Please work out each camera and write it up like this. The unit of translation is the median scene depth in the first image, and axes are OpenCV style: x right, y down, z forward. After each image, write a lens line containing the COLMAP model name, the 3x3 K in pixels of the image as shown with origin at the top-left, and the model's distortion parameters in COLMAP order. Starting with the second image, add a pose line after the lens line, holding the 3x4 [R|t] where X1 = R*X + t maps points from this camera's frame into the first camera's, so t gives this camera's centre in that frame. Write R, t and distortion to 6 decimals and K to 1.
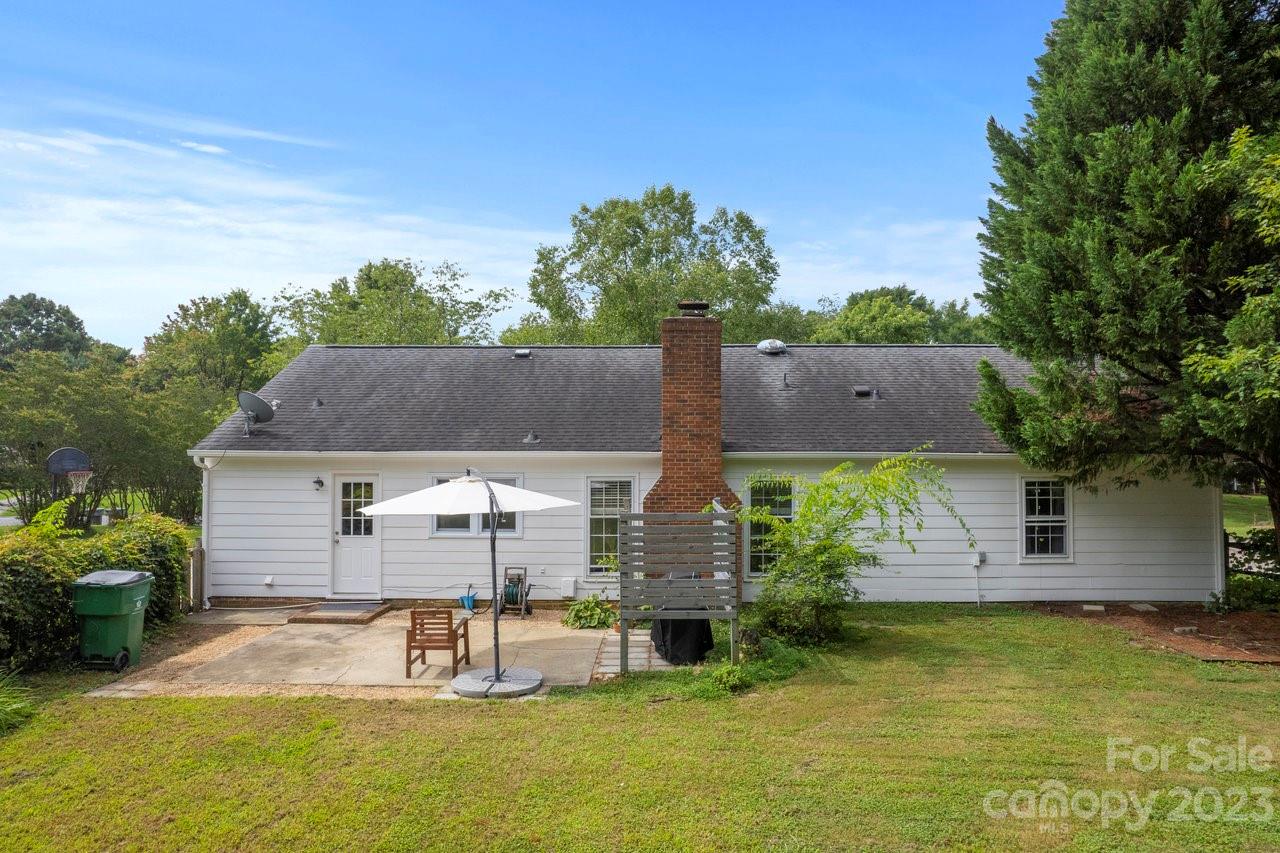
lens RADIAL K [[816.2, 0, 641.4], [0, 816.2, 429.8], [0, 0, 1]] dist [0.002162, 0.002437]
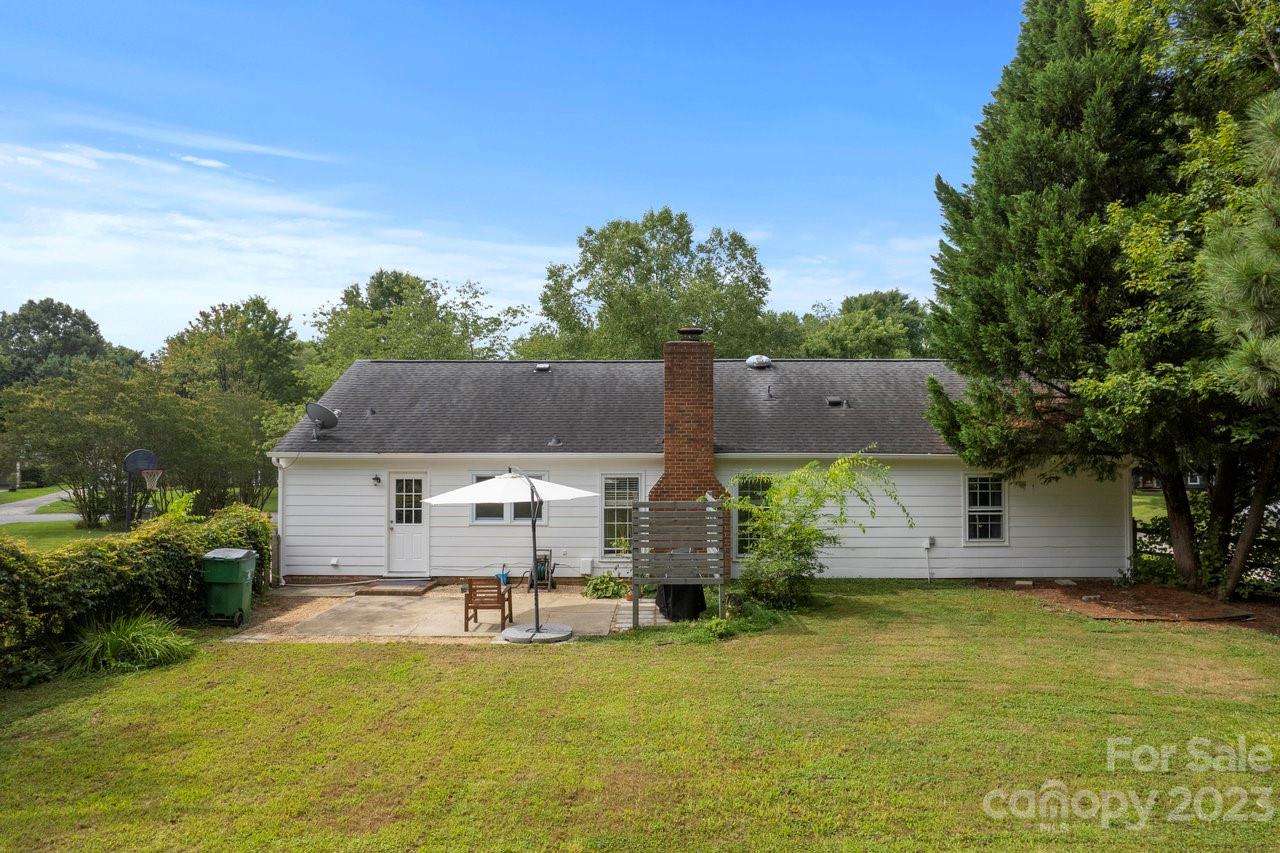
lens RADIAL K [[816.2, 0, 638.7], [0, 816.2, 425.8], [0, 0, 1]] dist [0.002162, 0.002437]
pose [[0.999997, -0.000906, -0.002326, -0.009530], [0.000896, 0.999990, -0.004478, -0.008000], [0.002330, 0.004476, 0.999987, -0.201068]]
